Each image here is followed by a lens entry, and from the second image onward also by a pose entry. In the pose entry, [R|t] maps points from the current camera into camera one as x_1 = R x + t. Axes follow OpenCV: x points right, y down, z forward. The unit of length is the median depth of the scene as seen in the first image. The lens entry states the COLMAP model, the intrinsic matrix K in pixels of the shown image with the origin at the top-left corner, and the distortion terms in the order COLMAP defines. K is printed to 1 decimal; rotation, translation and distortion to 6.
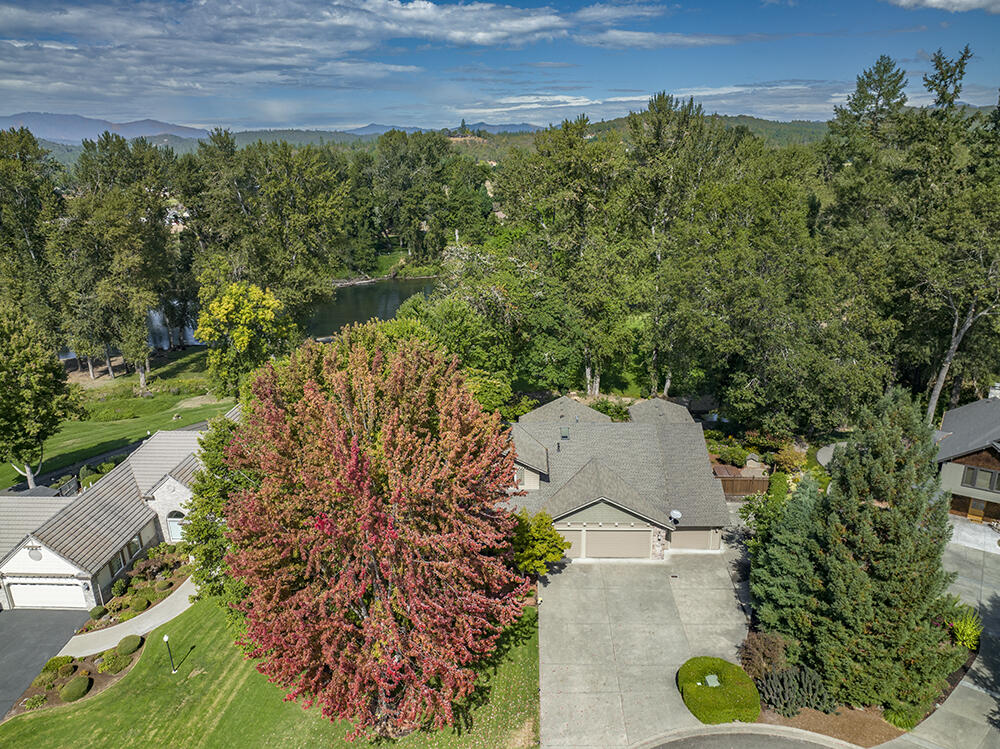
lens RADIAL K [[705.7, 0, 502.4], [0, 705.7, 375.2], [0, 0, 1]] dist [-0.051715, 0.029509]
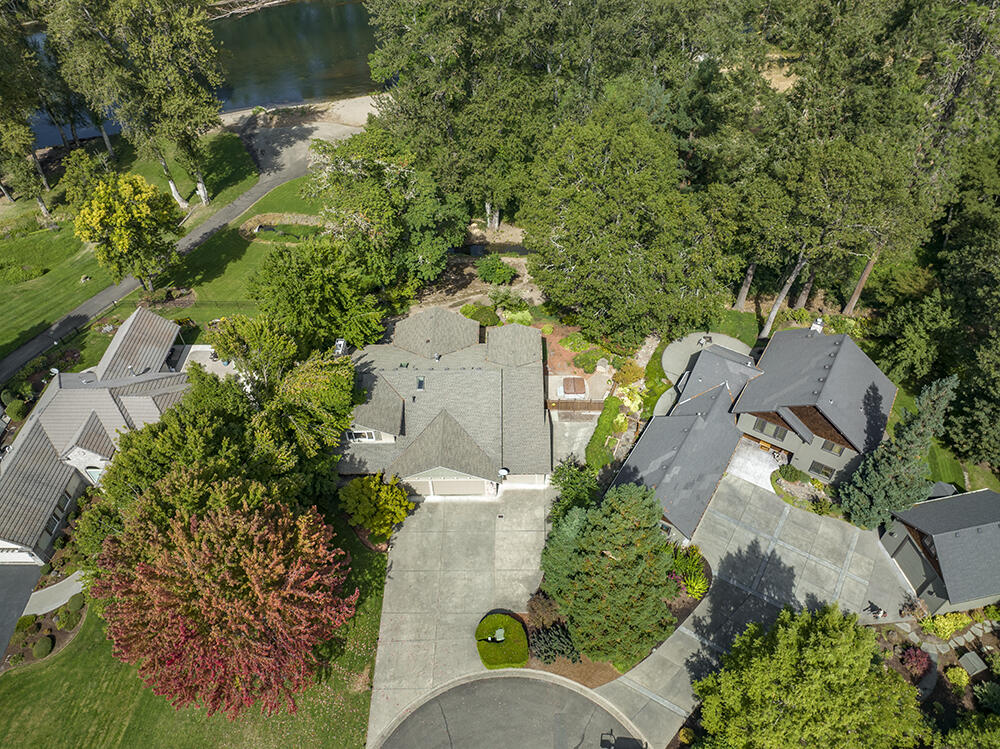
lens RADIAL K [[705.7, 0, 515.2], [0, 705.7, 353.1], [0, 0, 1]] dist [-0.051715, 0.029509]
pose [[0.999136, -0.025305, 0.032974, 0.263929], [0.006517, 0.878882, 0.476996, -0.642932], [-0.041051, -0.476369, 0.878287, 0.027797]]
